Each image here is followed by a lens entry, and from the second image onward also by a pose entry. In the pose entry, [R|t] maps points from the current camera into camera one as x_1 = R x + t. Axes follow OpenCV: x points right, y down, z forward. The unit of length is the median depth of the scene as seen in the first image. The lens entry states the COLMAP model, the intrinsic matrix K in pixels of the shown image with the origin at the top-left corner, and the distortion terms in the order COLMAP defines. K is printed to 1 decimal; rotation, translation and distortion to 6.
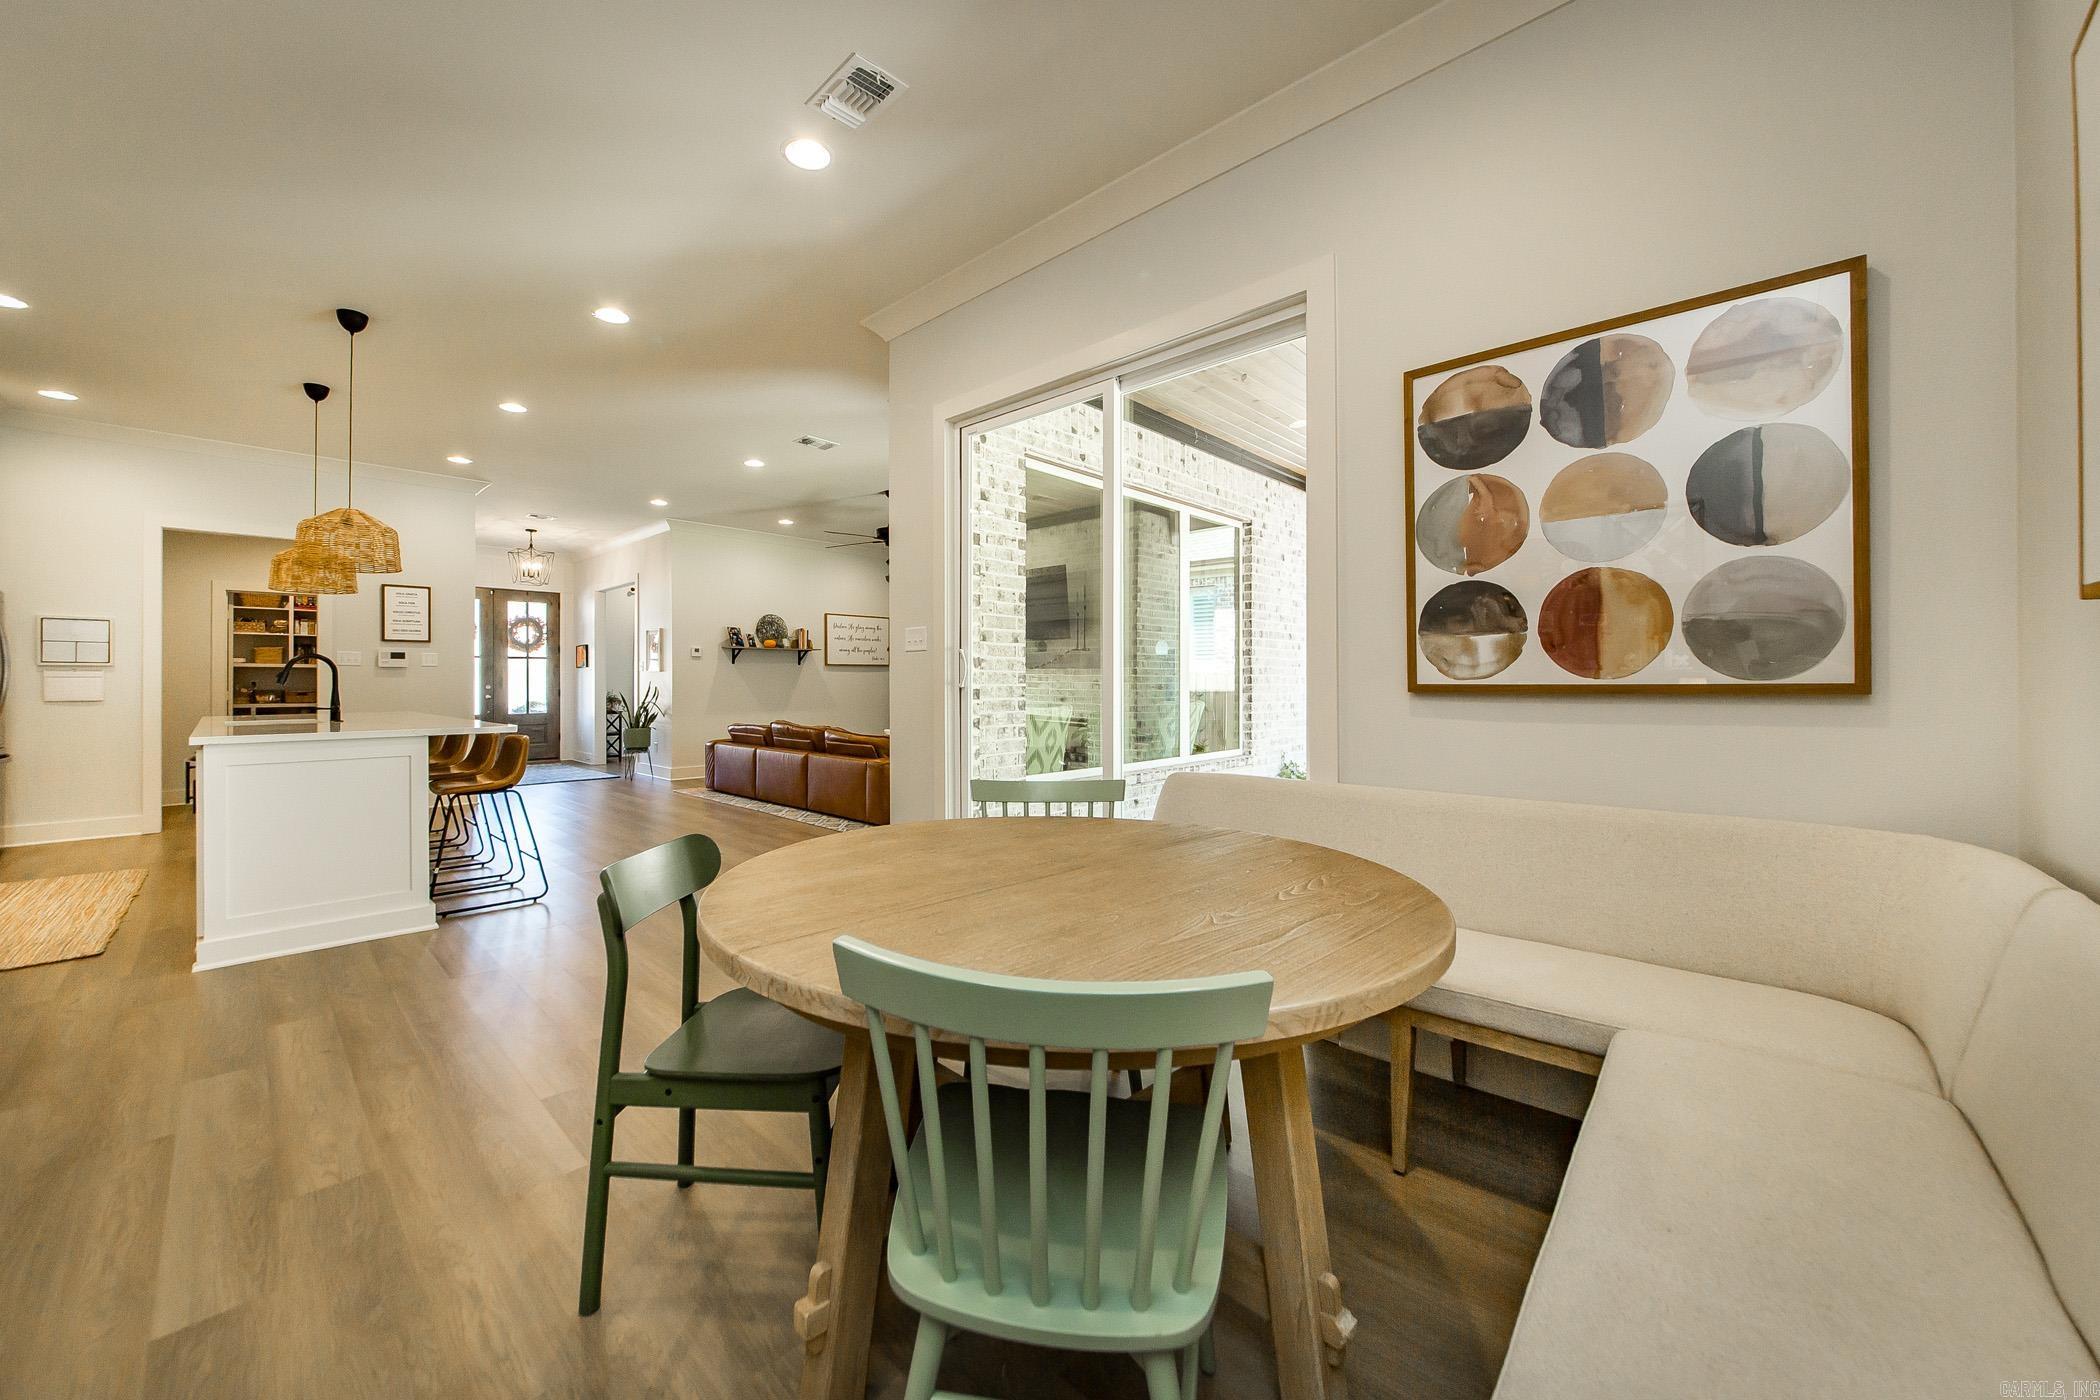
lens RADIAL K [[772.5, 0, 1021.3], [0, 772.5, 681.6], [0, 0, 1]] dist [-0.011827, -0.000022]
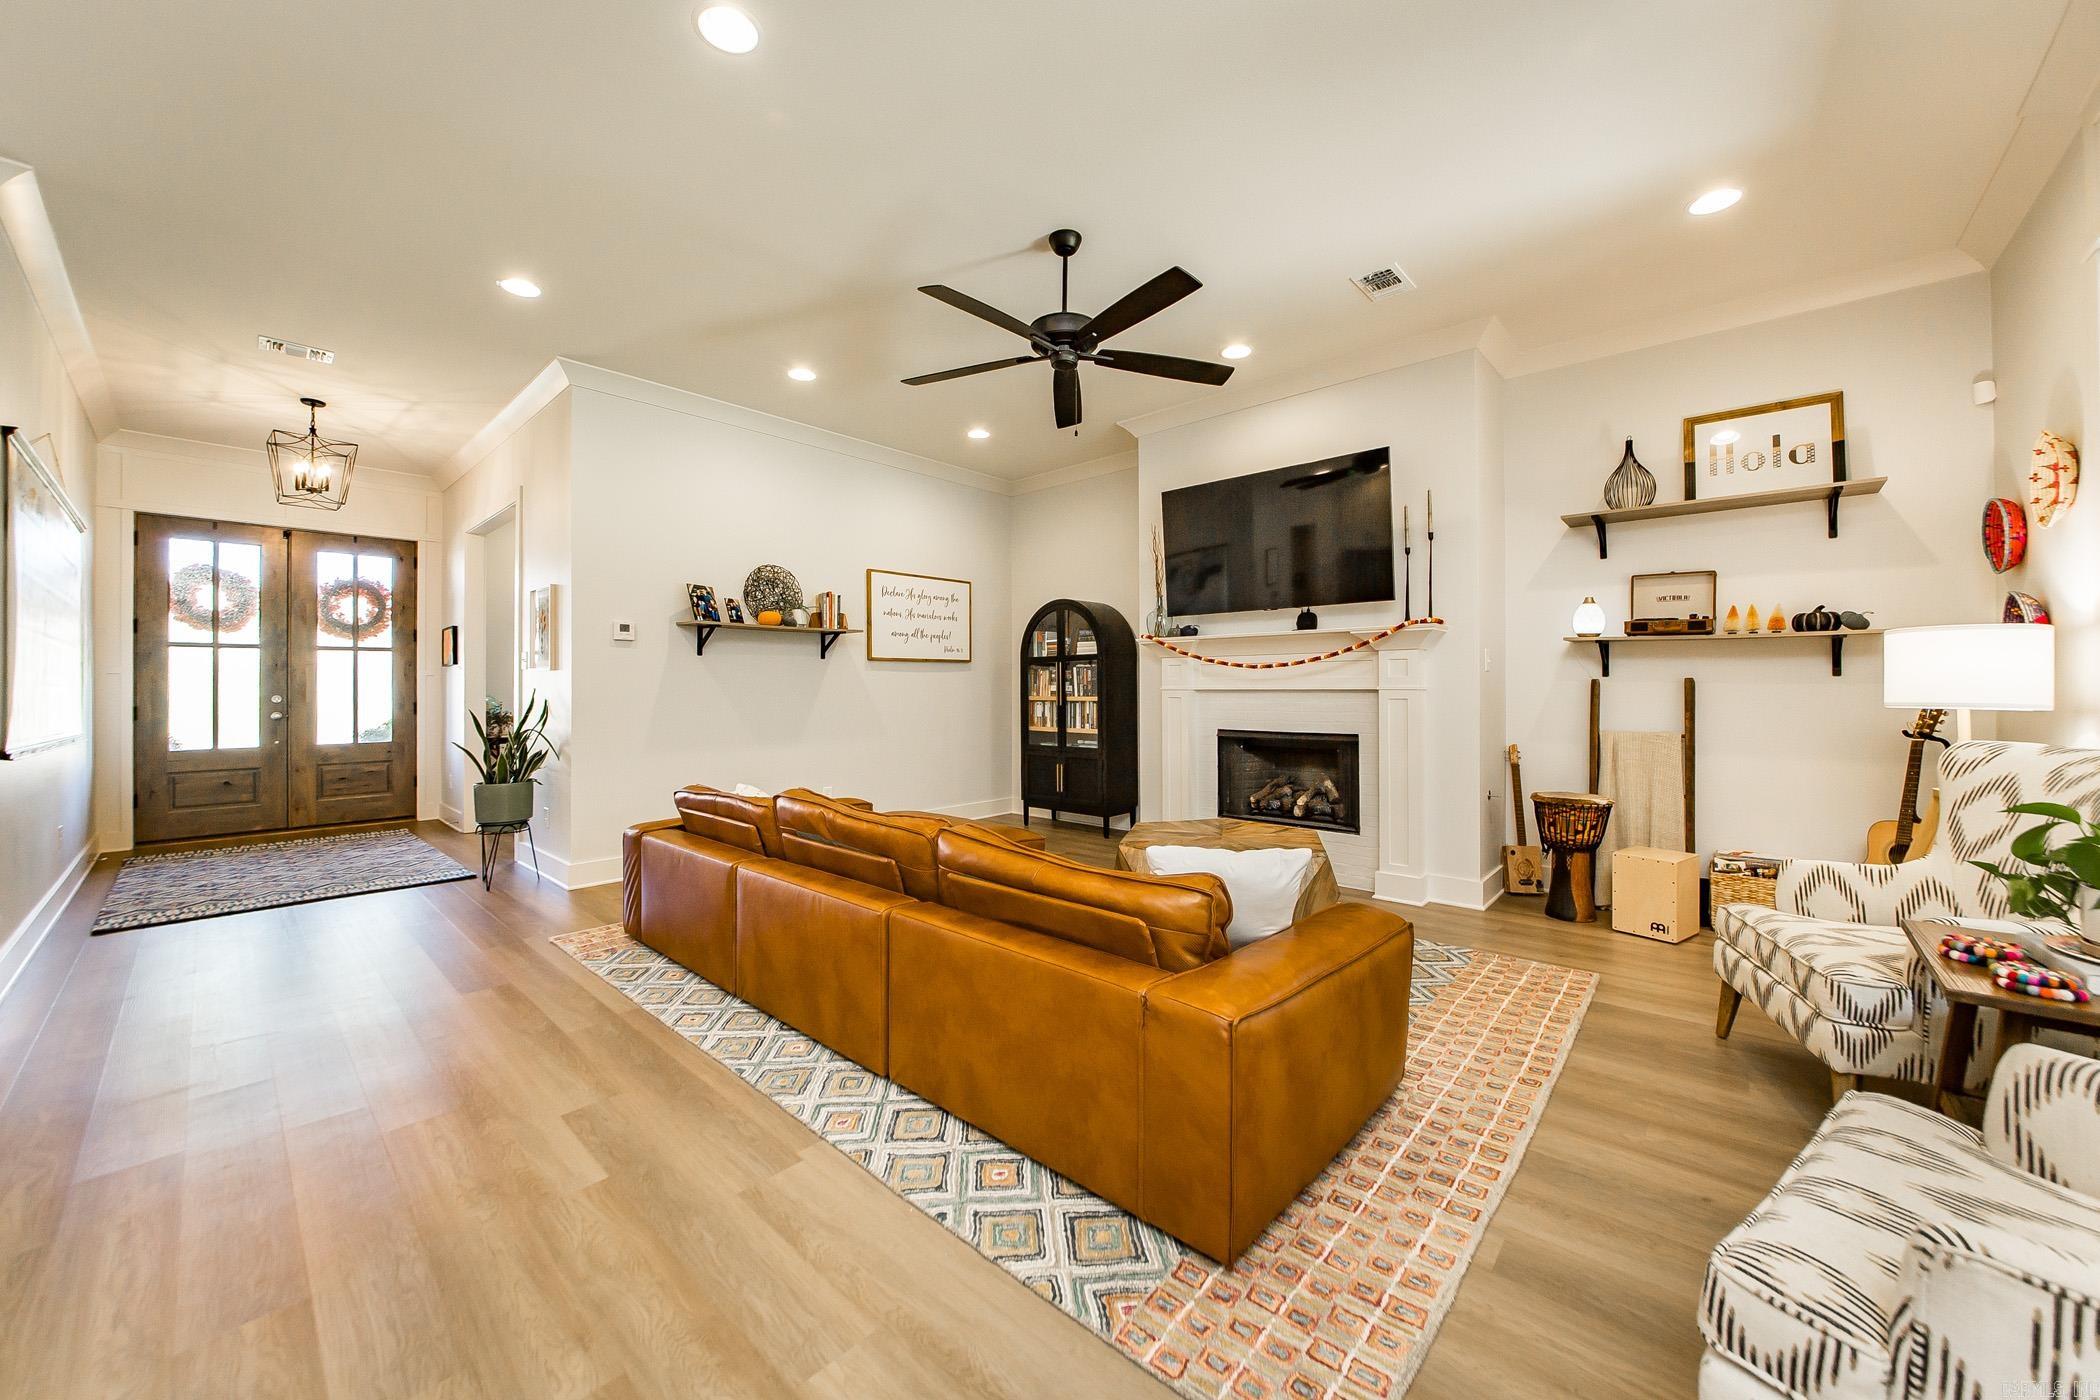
lens RADIAL K [[769.0, 0, 1050.1], [0, 769.0, 686.4], [0, 0, 1]] dist [-0.014548, -0.000072]
pose [[0.999304, -0.001381, 0.037273, -0.162013], [0.001383, 0.999999, -0.000034, -0.001456], [-0.037273, 0.000086, 0.999305, 0.492241]]
